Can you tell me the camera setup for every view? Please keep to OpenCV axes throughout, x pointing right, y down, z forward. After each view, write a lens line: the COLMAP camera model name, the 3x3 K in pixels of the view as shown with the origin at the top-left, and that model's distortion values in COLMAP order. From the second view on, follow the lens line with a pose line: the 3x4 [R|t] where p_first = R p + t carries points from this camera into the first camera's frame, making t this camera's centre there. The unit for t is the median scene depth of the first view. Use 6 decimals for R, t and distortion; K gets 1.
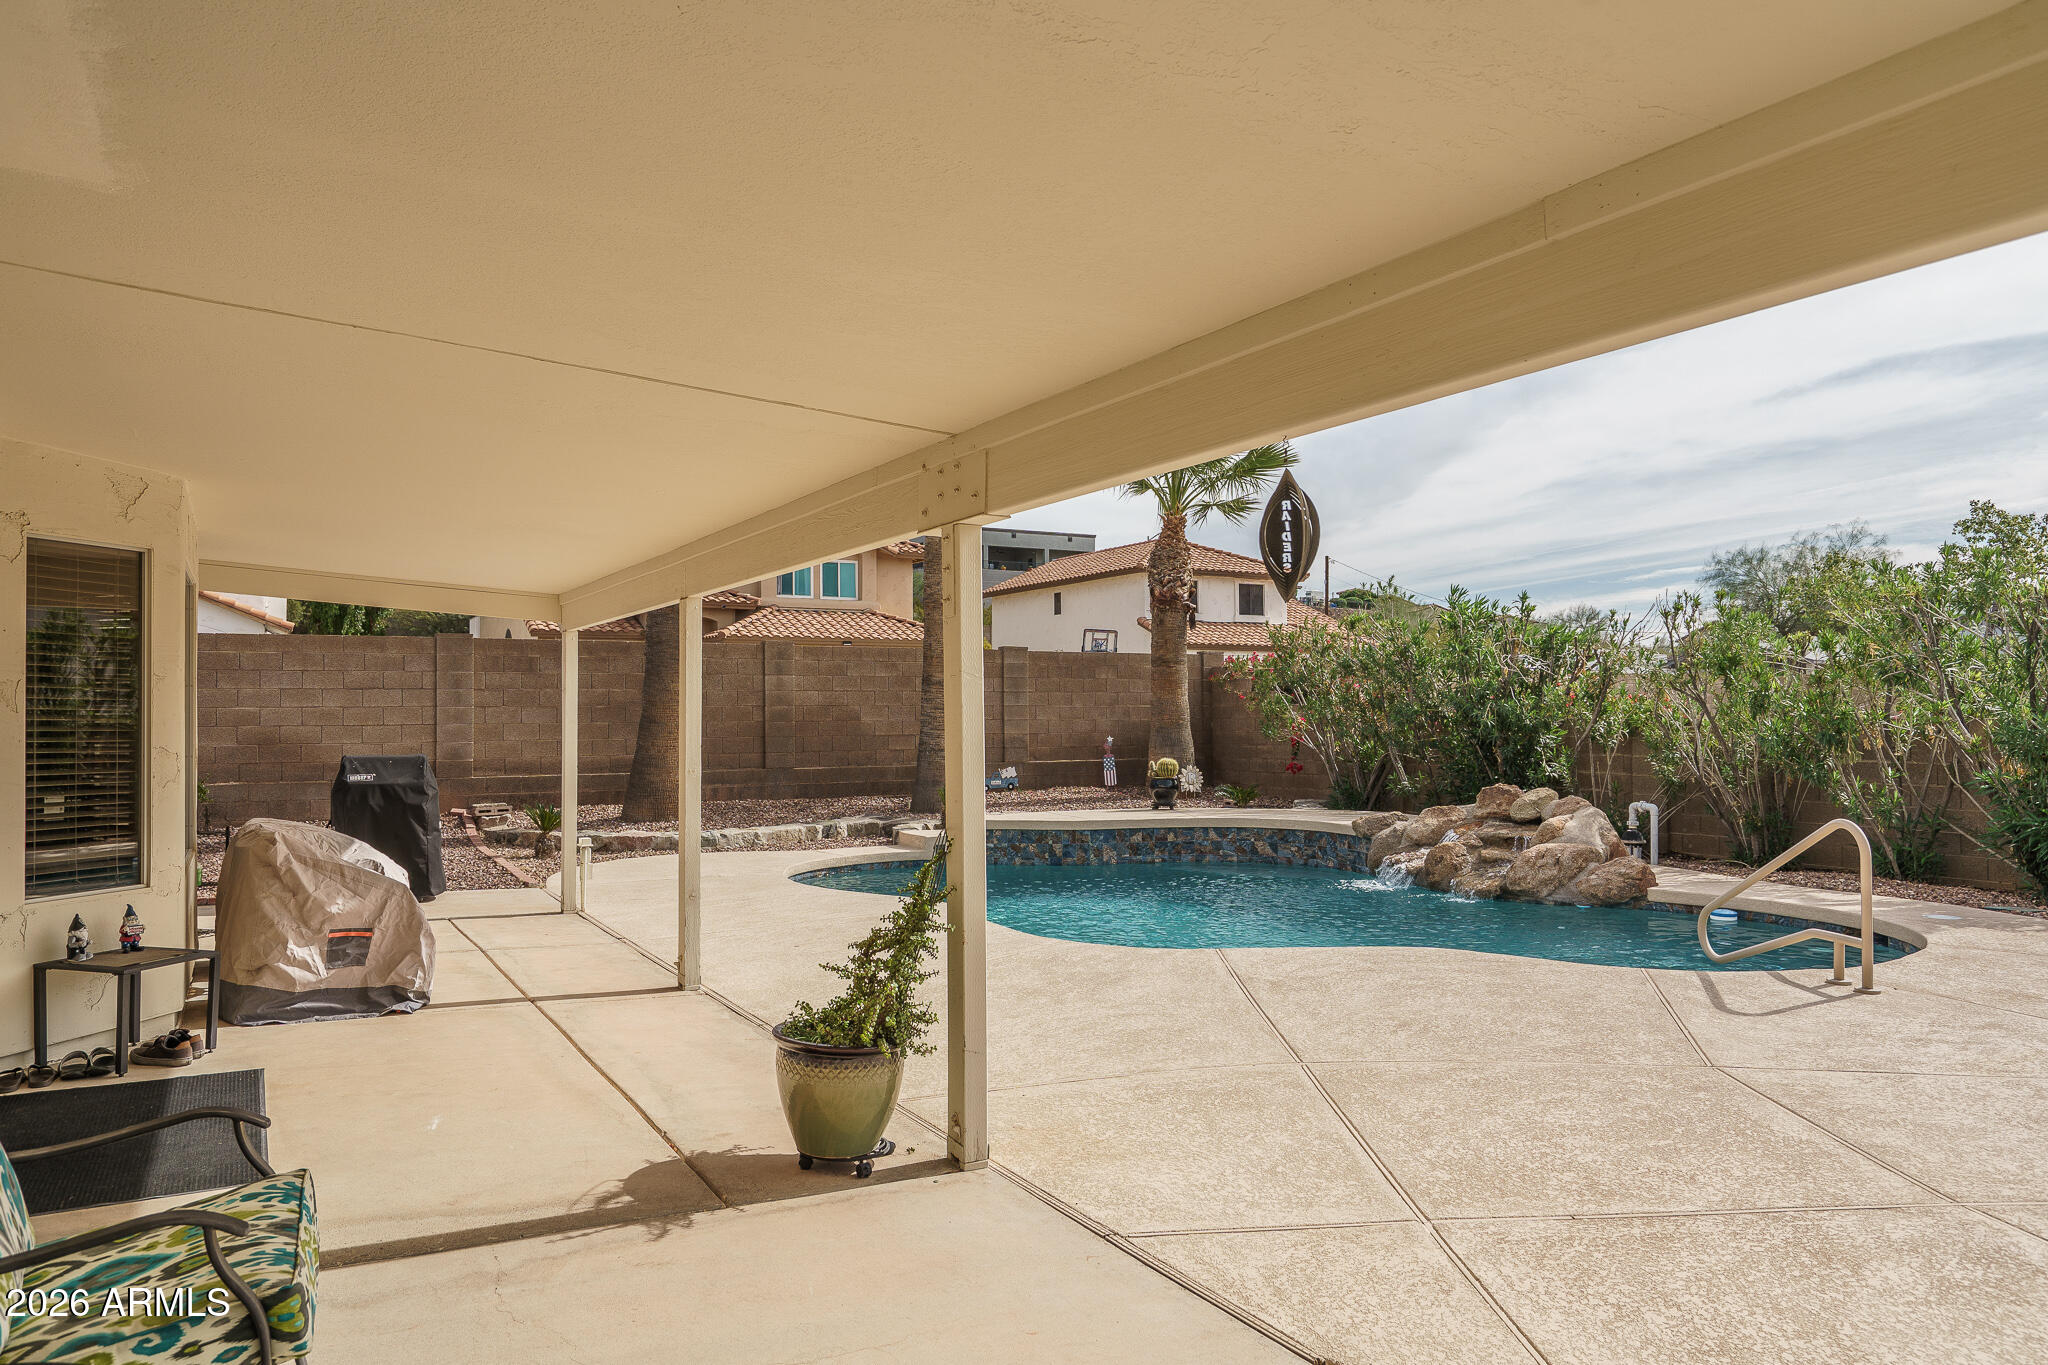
lens RADIAL K [[1346.9, 0, 1016.5], [0, 1346.9, 688.2], [0, 0, 1]] dist [0.004456, -0.000561]
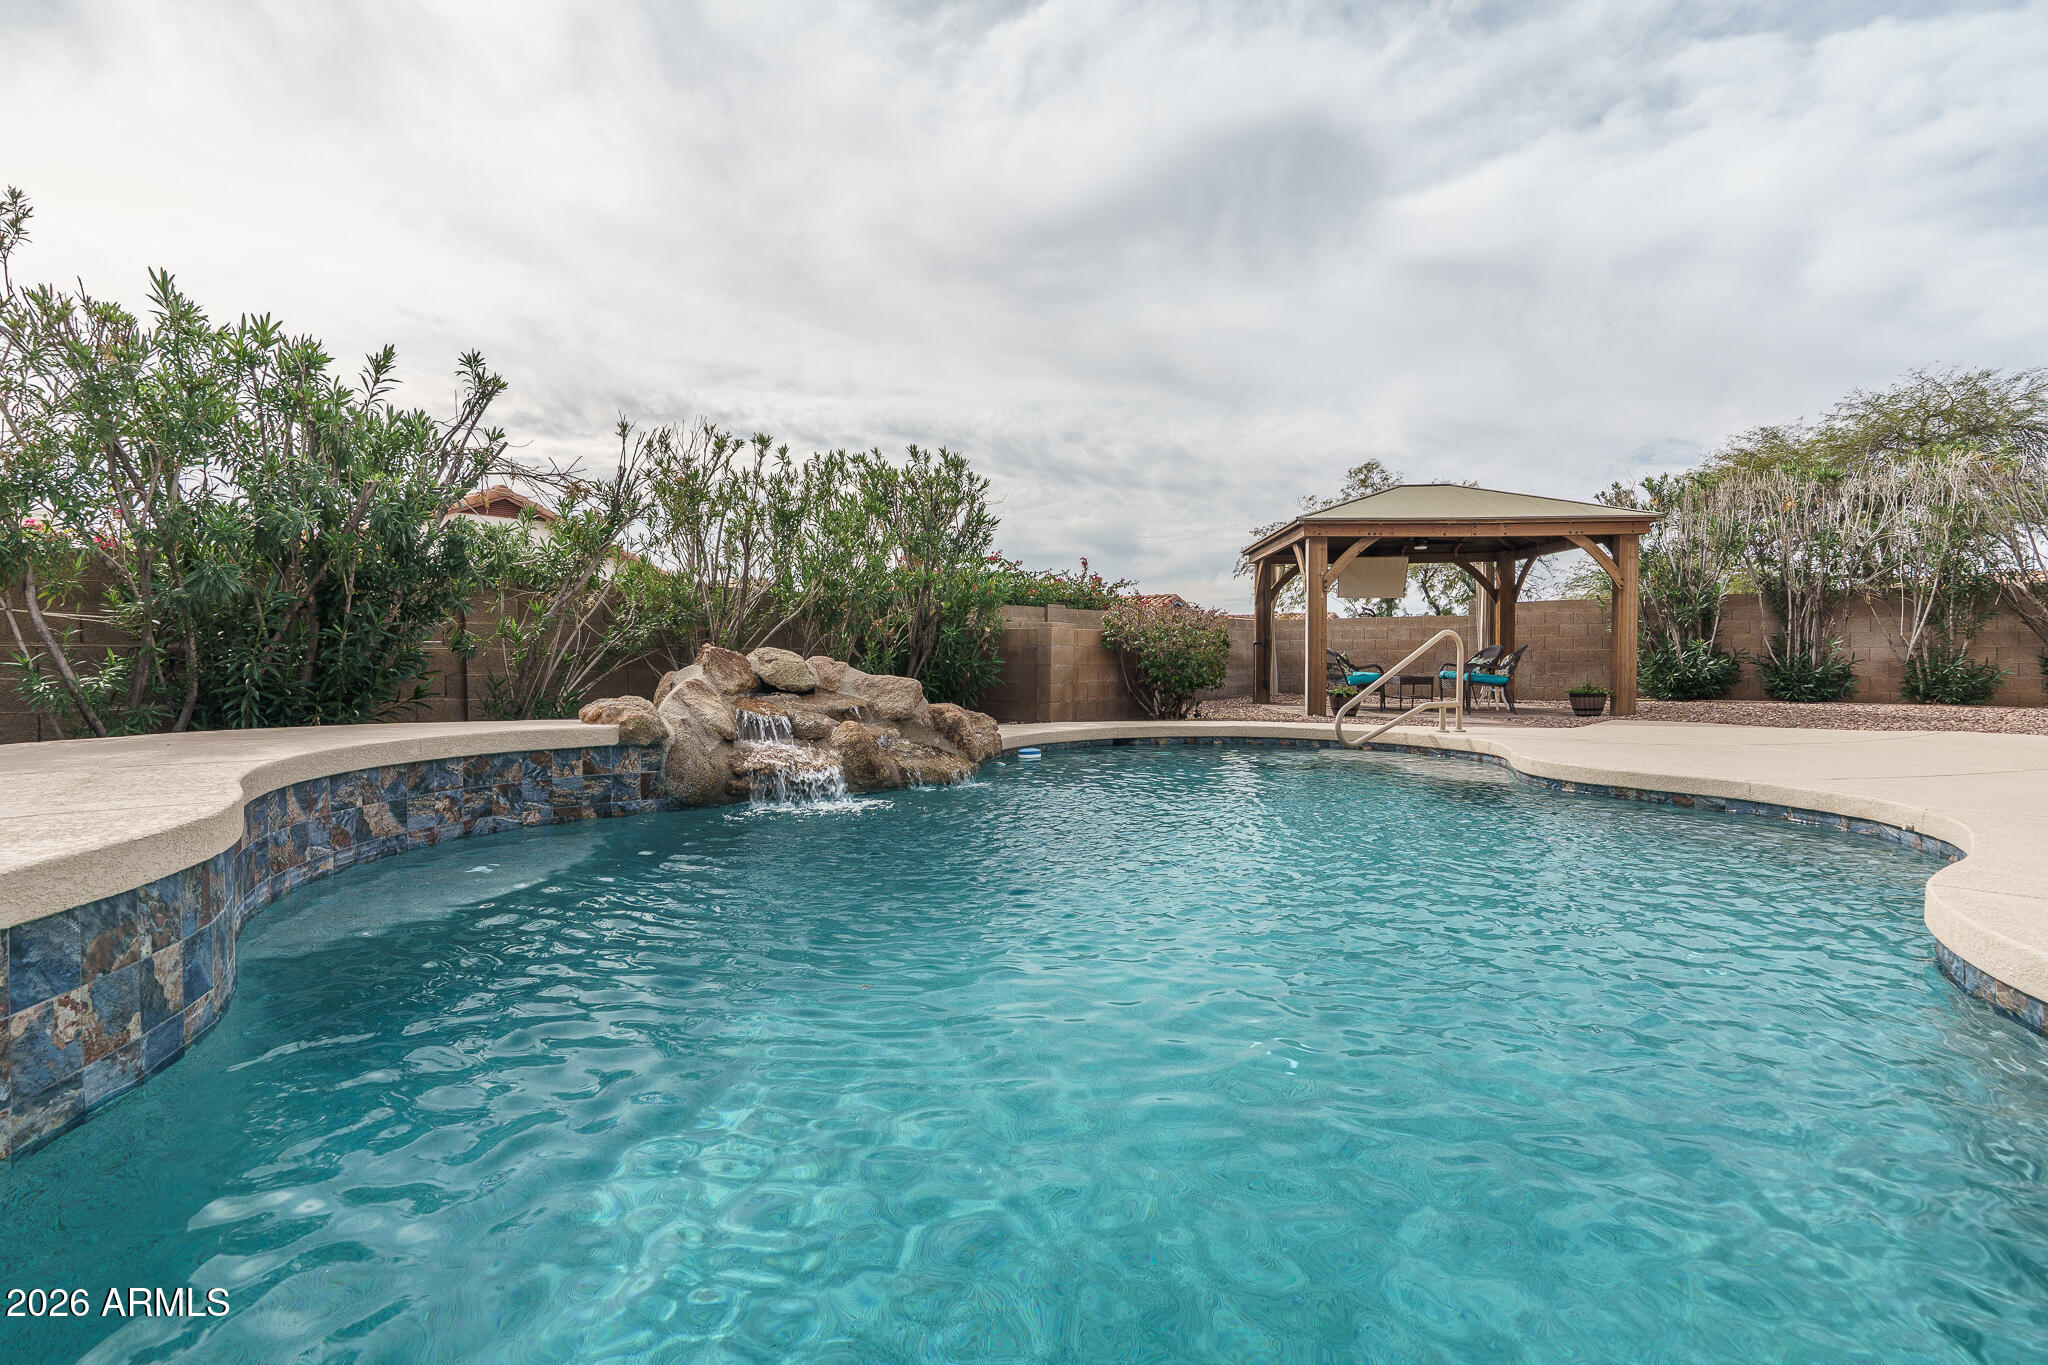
lens RADIAL K [[967.0, 0, 1014.6], [0, 967.0, 688.5], [0, 0, 1]] dist [-0.000087, 0.001245]
pose [[-0.355925, -0.021852, 0.934259, -0.131870], [-0.009896, 0.999759, 0.019614, 0.070461], [-0.934462, -0.002264, -0.356055, 0.881514]]
